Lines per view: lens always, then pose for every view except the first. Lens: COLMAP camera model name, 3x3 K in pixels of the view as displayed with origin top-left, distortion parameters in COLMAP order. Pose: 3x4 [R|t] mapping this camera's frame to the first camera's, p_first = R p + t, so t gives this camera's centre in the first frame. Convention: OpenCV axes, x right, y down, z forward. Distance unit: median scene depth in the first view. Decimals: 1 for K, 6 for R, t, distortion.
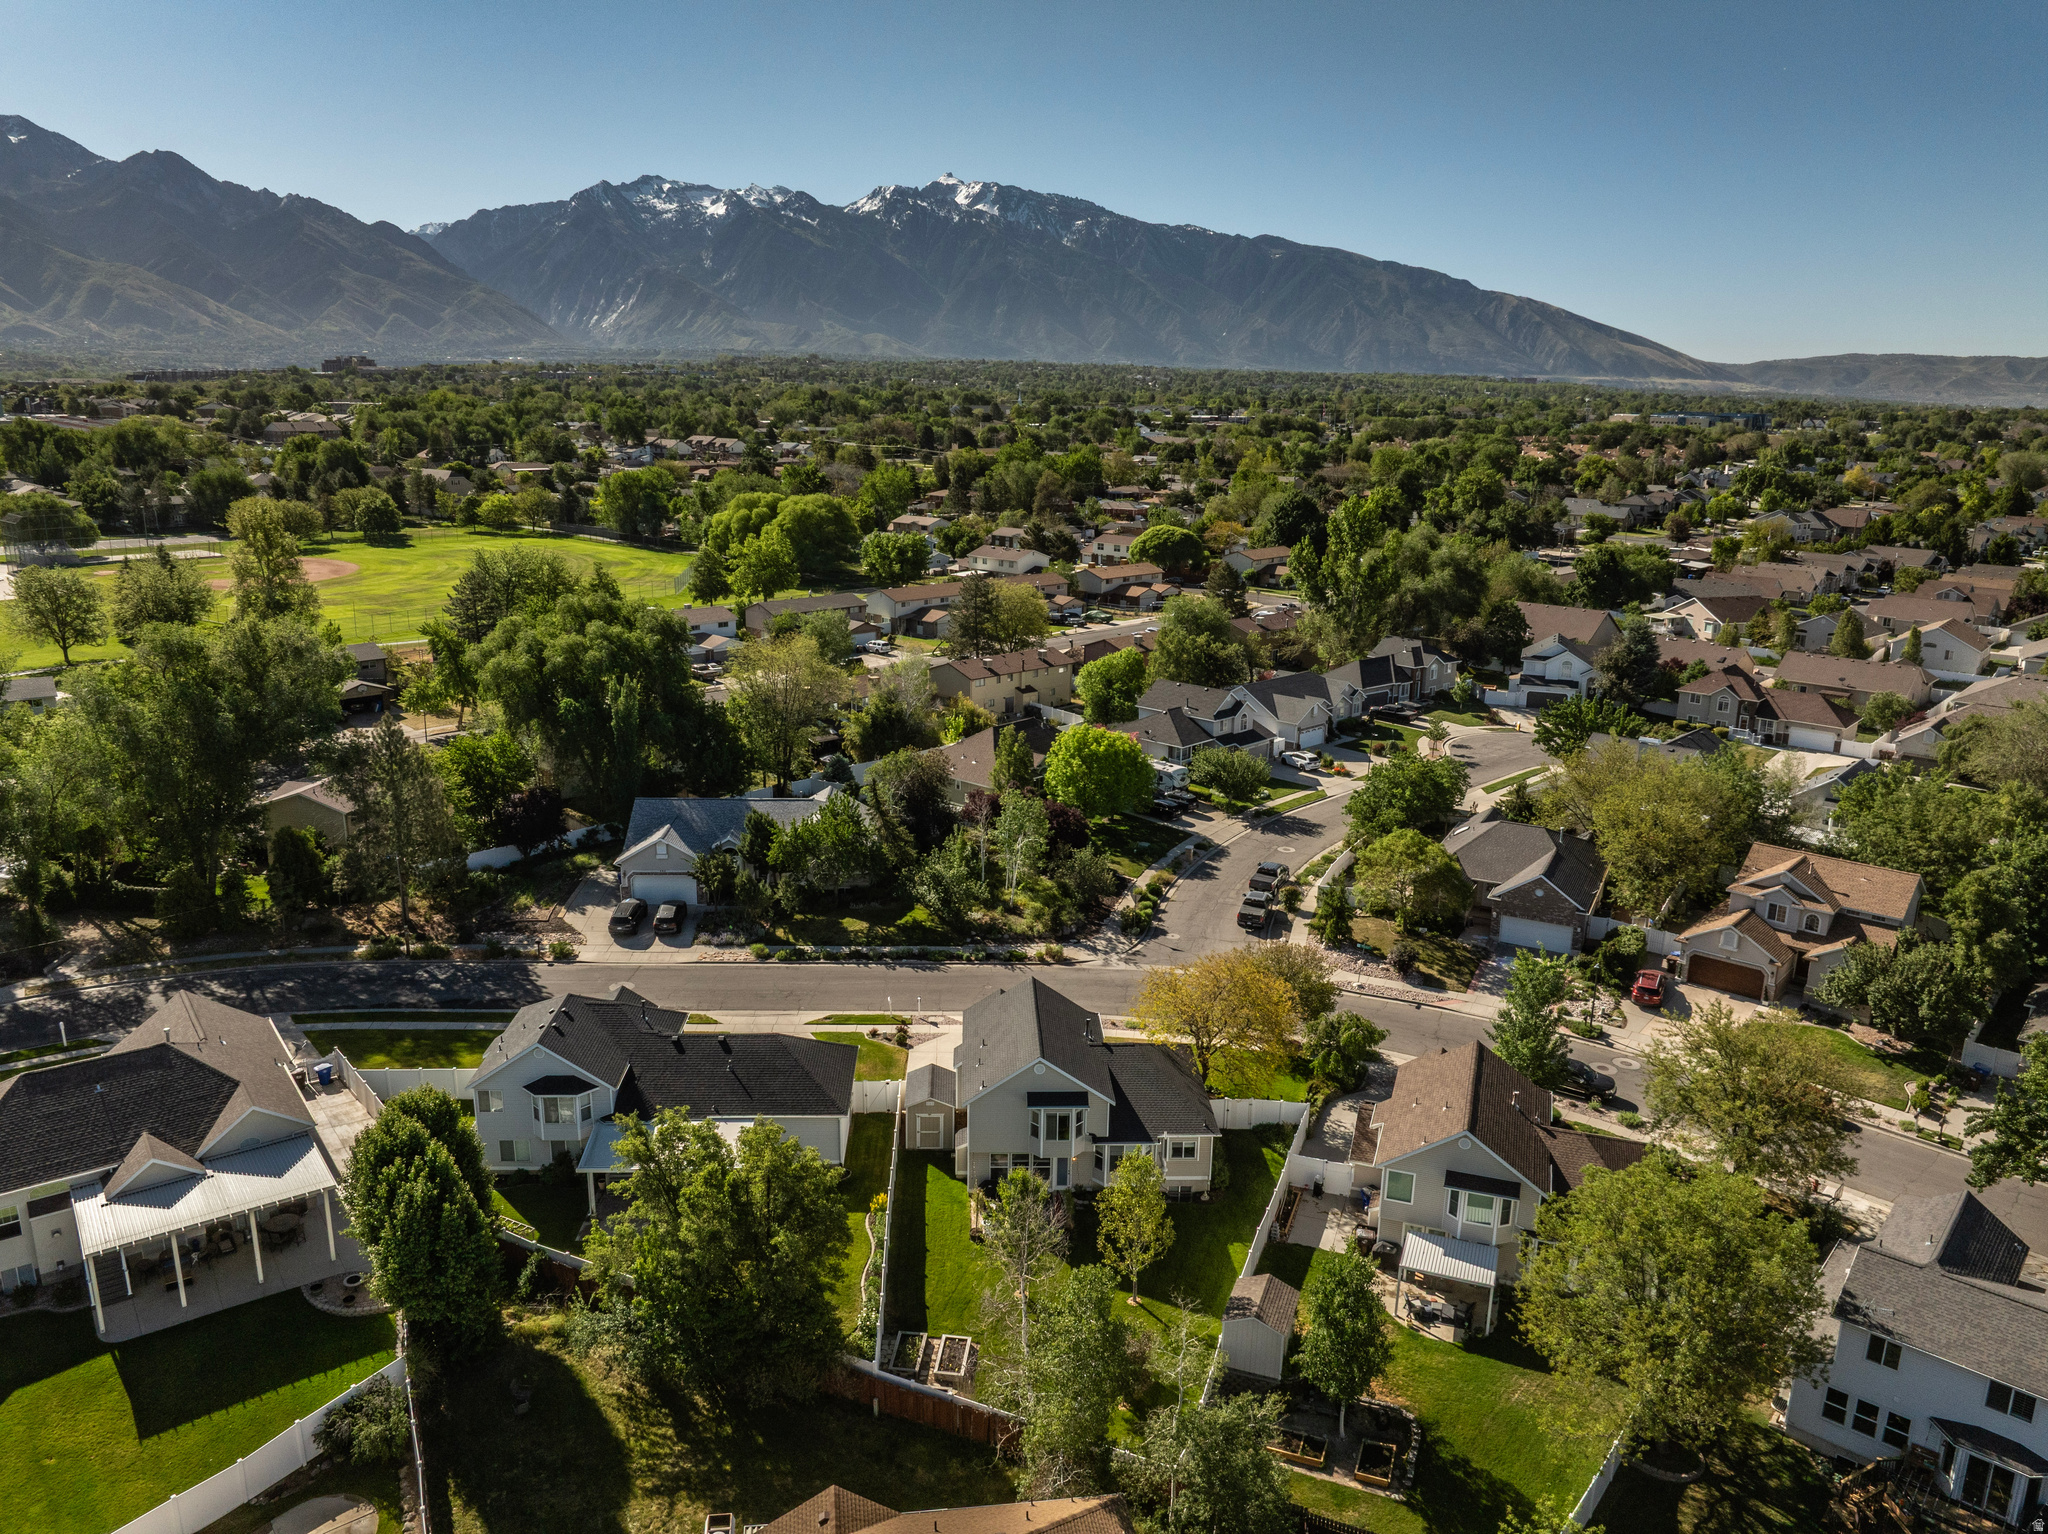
lens RADIAL K [[1480.4, 0, 1024.0], [0, 1480.4, 767.0], [0, 0, 1]] dist [-0.037694, 0.006144]
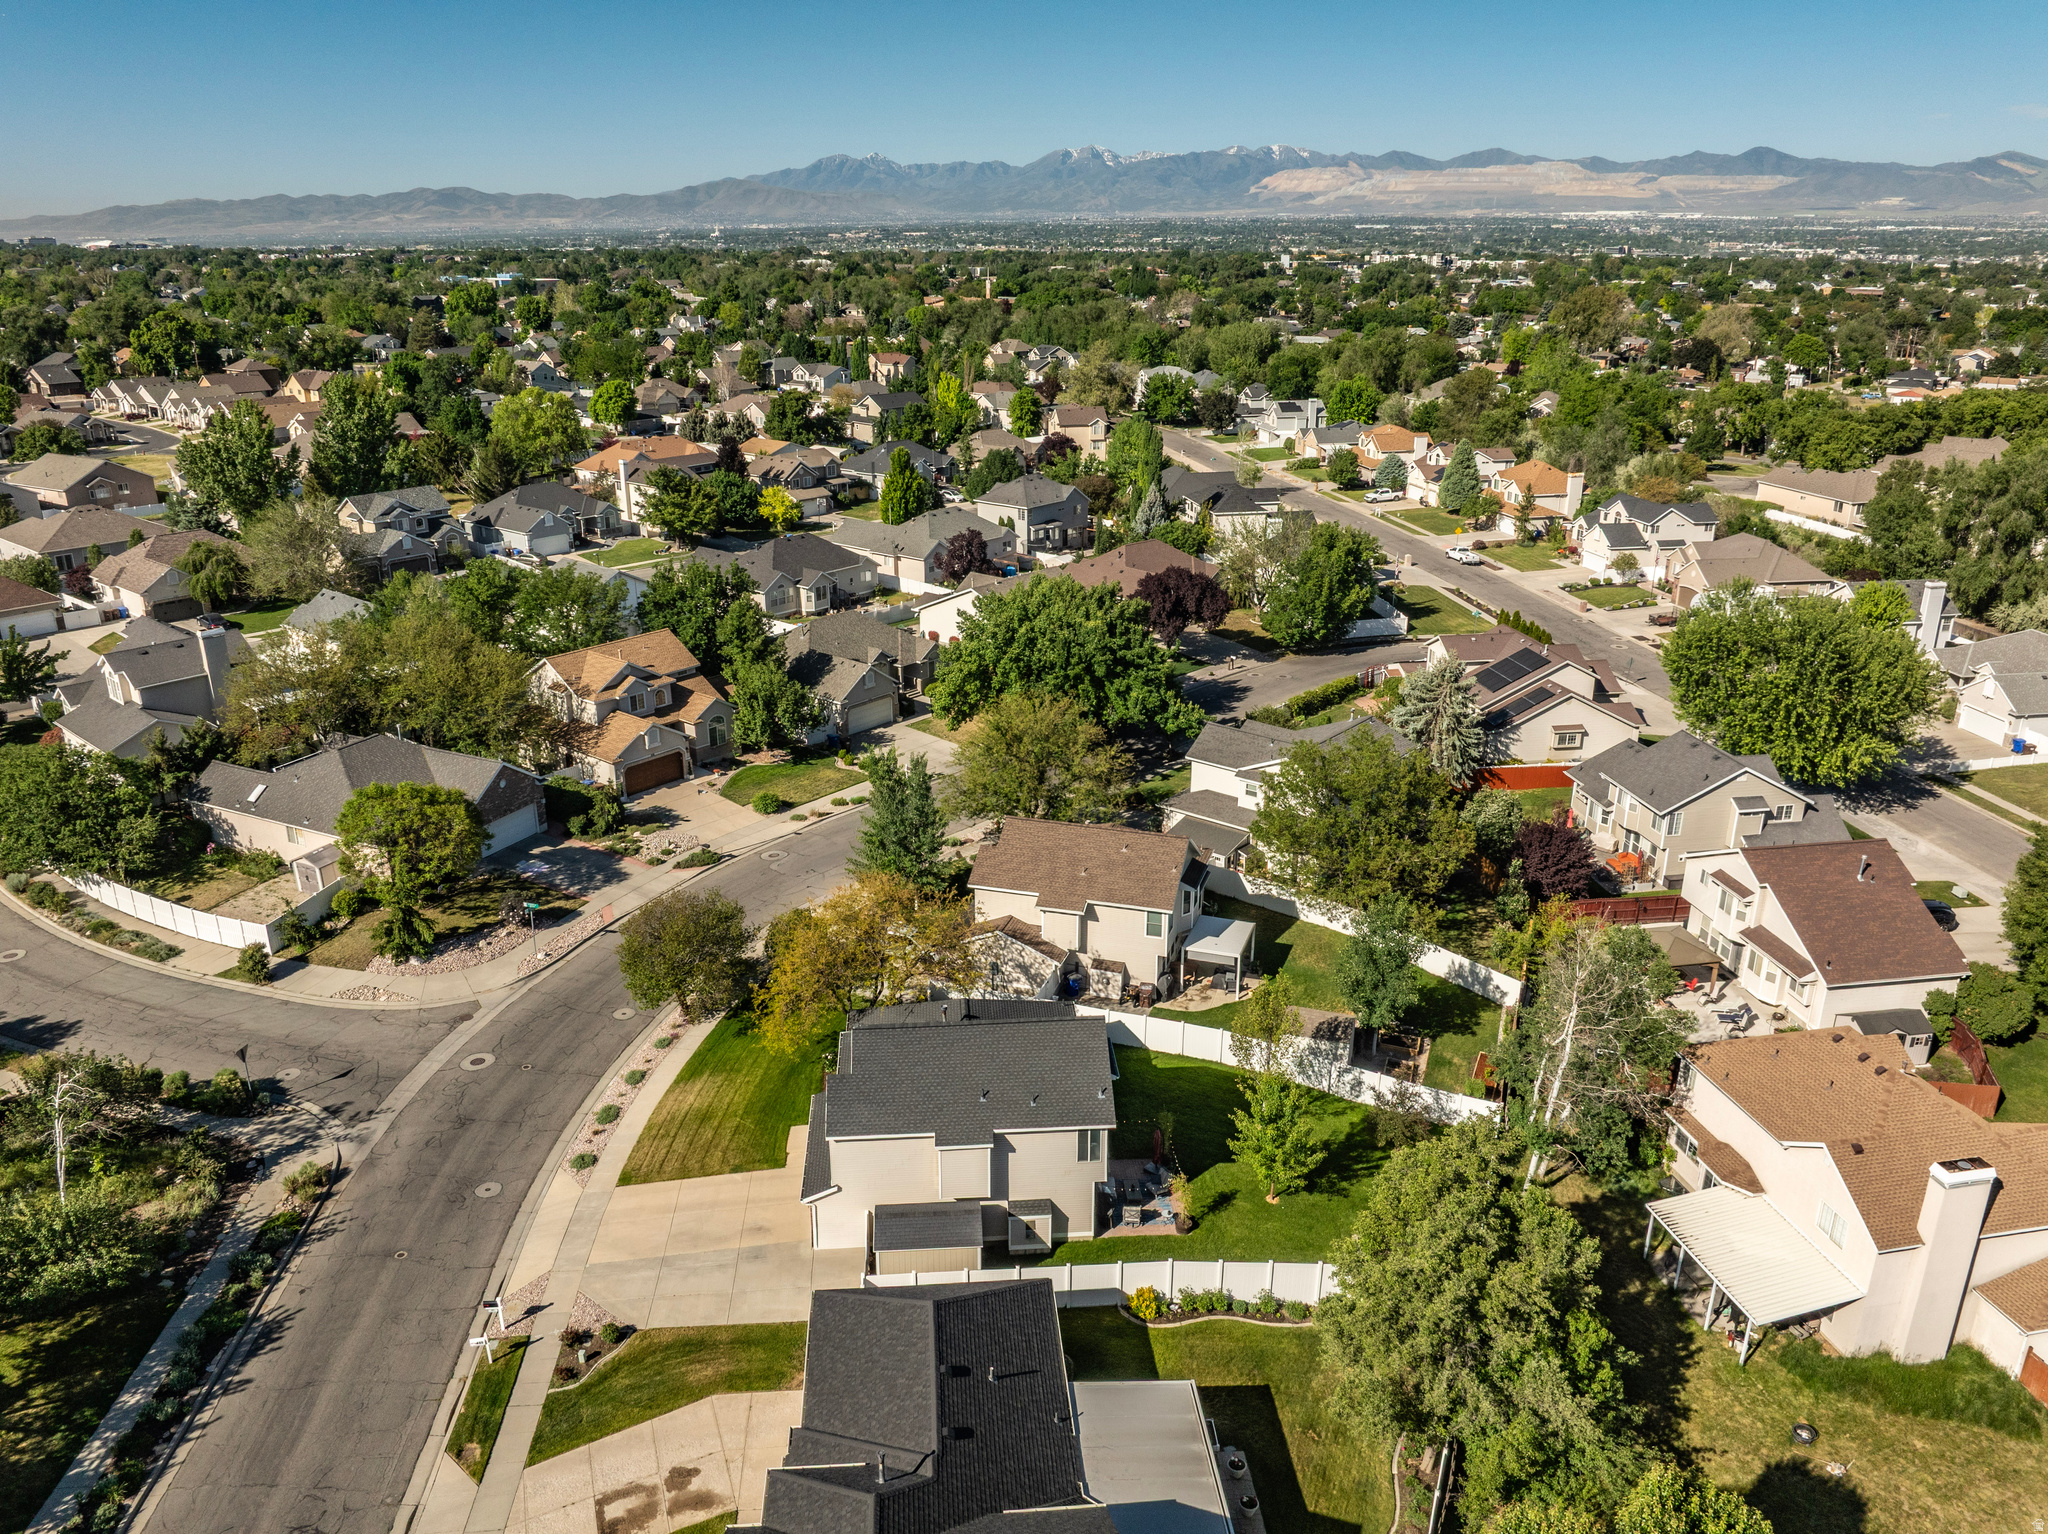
lens RADIAL K [[1480.4, 0, 1024.0], [0, 1480.4, 767.0], [0, 0, 1]] dist [-0.037694, 0.006144]
pose [[-0.047164, -0.361458, 0.931195, -0.481950], [0.243263, 0.900009, 0.361673, -0.166675], [-0.968813, 0.243583, 0.045481, 0.654103]]
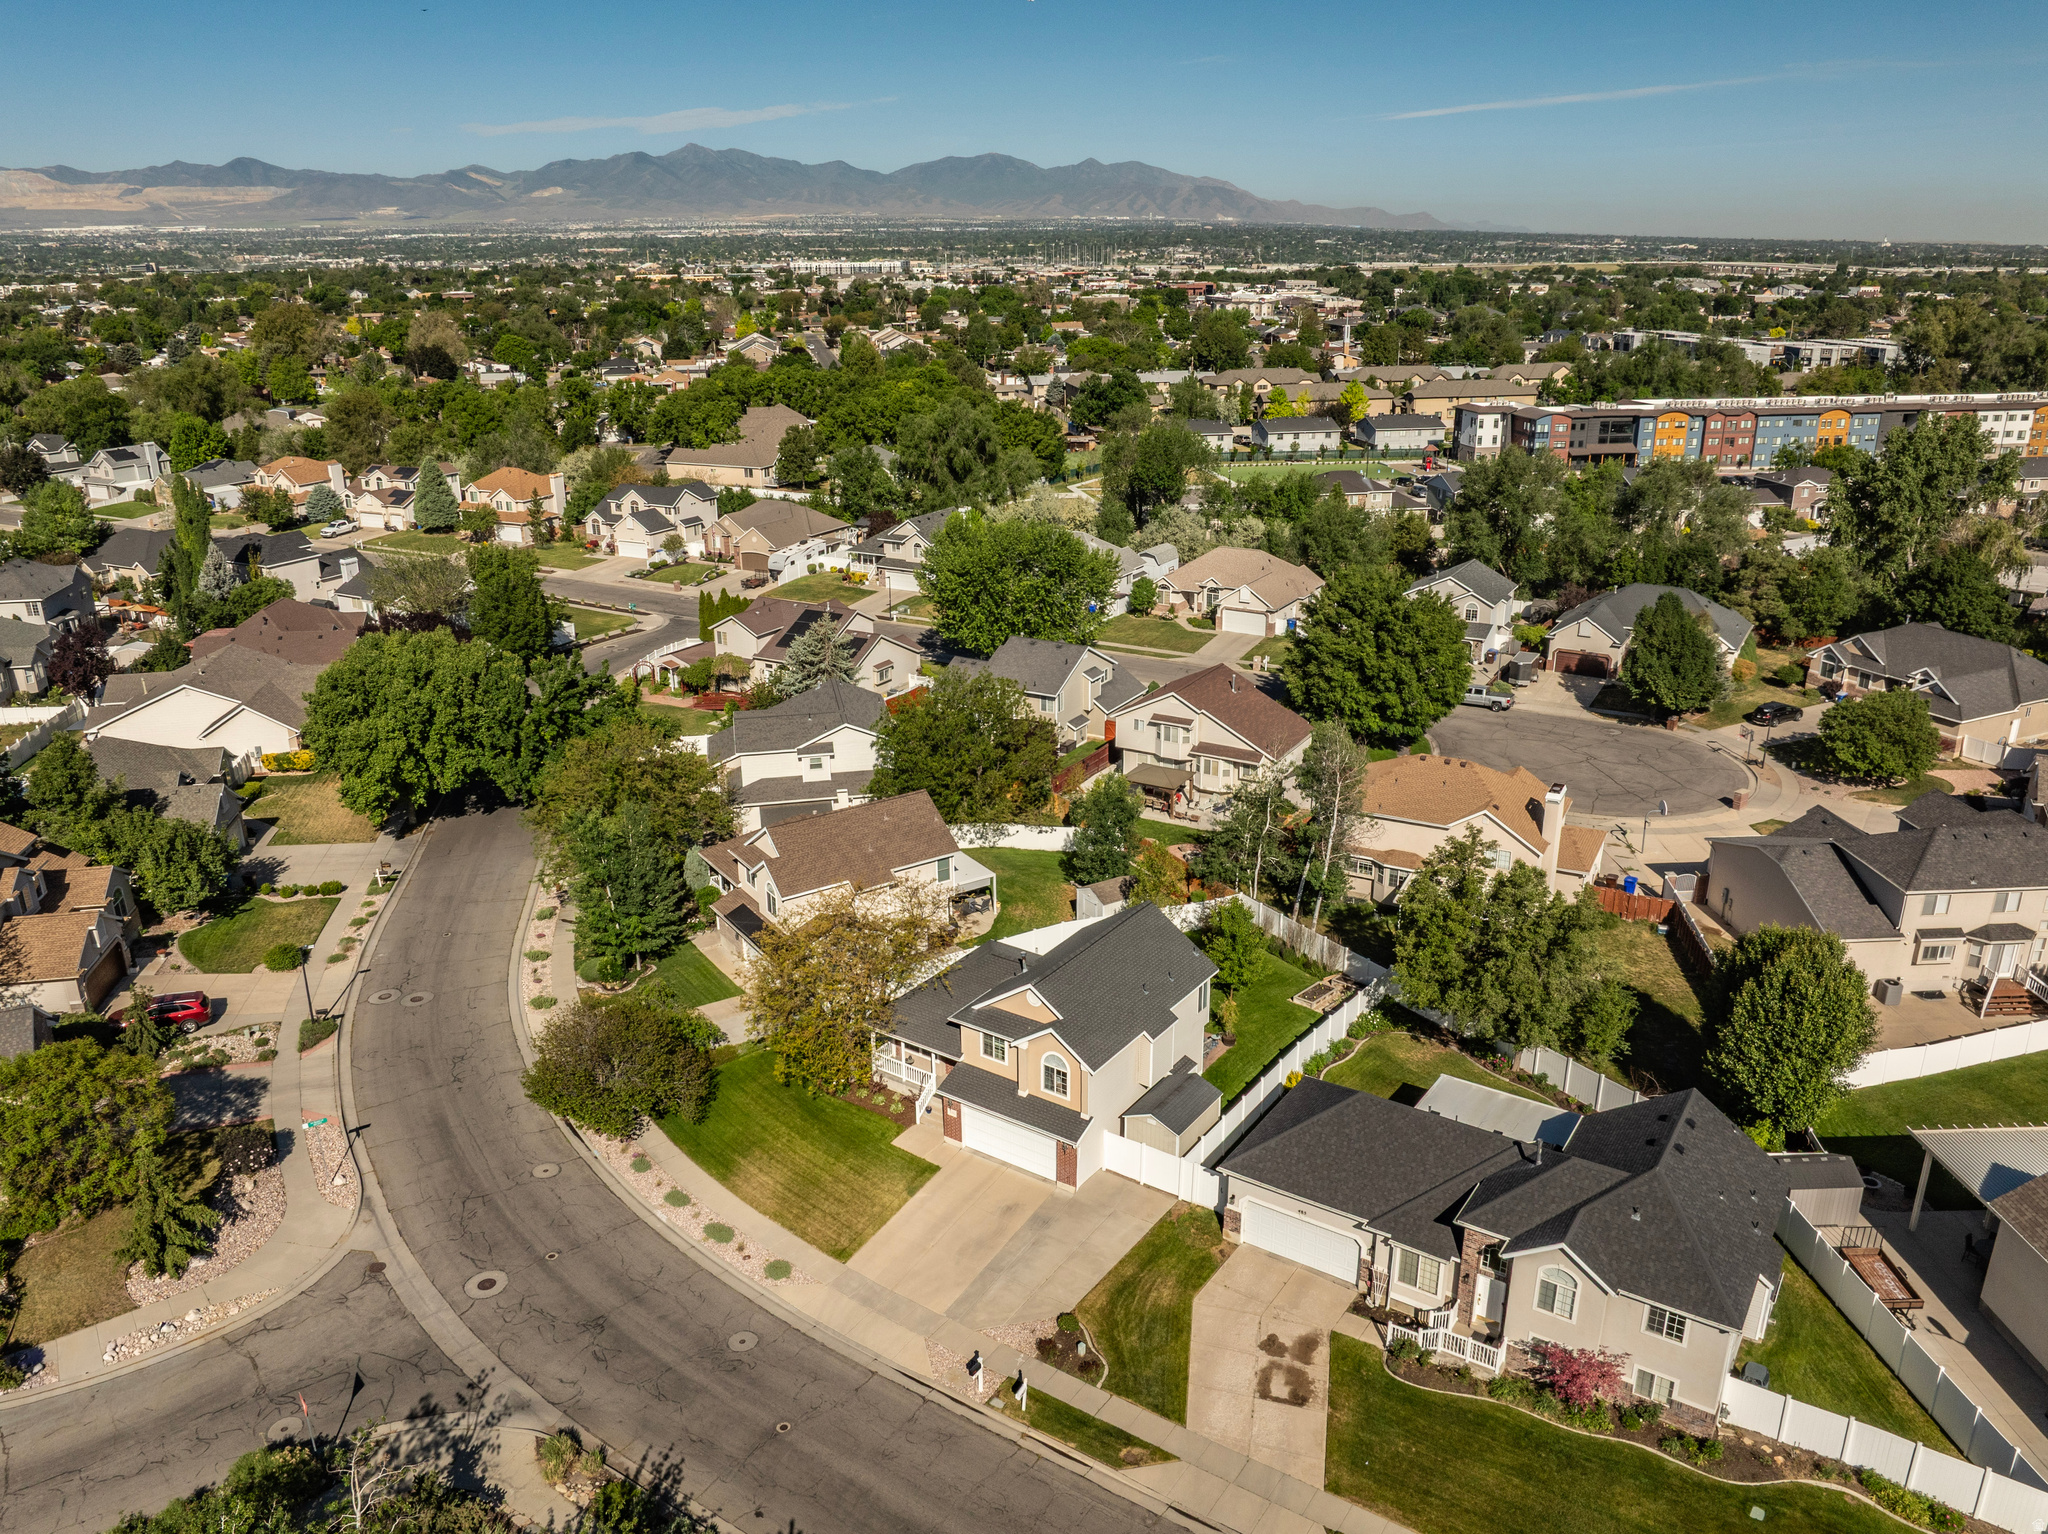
lens RADIAL K [[1512.8, 0, 1024.0], [0, 1512.8, 767.0], [0, 0, 1]] dist [-0.036788, 0.005191]
pose [[-0.810853, -0.208601, 0.546812, -0.309651], [0.133440, 0.843815, 0.519778, -0.282906], [-0.569835, 0.494430, -0.656374, 1.120559]]
